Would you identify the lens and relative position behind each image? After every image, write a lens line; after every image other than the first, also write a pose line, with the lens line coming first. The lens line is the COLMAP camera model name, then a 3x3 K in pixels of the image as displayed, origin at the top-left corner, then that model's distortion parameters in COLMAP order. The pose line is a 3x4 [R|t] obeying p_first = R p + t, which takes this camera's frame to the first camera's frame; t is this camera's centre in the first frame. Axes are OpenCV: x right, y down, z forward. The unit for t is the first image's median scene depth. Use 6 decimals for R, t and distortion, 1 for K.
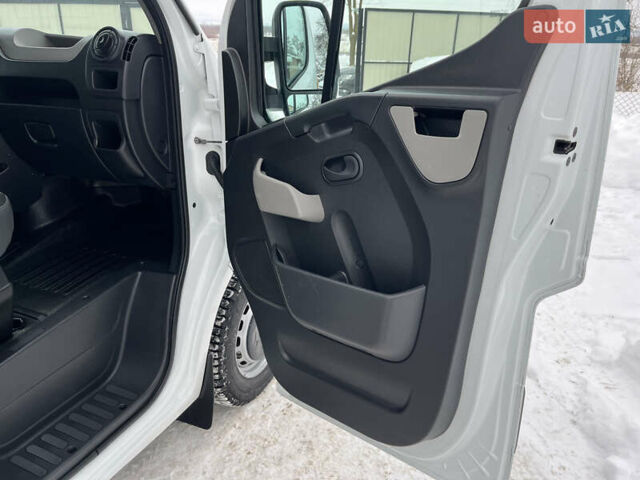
lens RADIAL K [[487.1, 0, 317.5], [0, 487.1, 240.7], [0, 0, 1]] dist [0.073568, -0.094269]
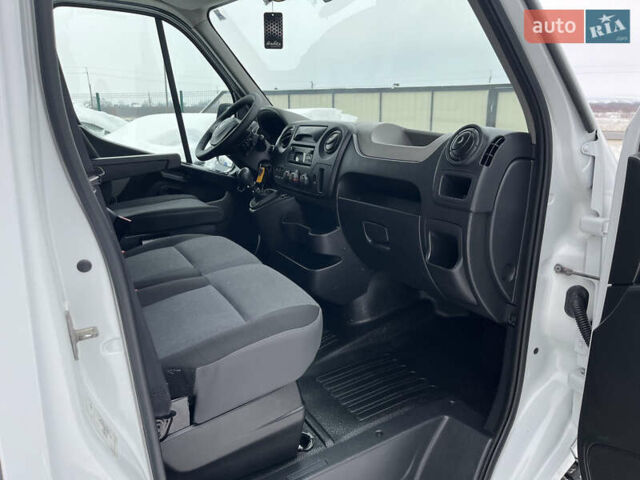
lens RADIAL K [[487.1, 0, 317.5], [0, 487.1, 240.7], [0, 0, 1]] dist [0.073568, -0.094269]
pose [[0.783562, 0.139283, -0.605501, -0.094683], [-0.224948, 0.972030, -0.067504, -0.121454], [0.579163, 0.189100, 0.792977, 0.220222]]
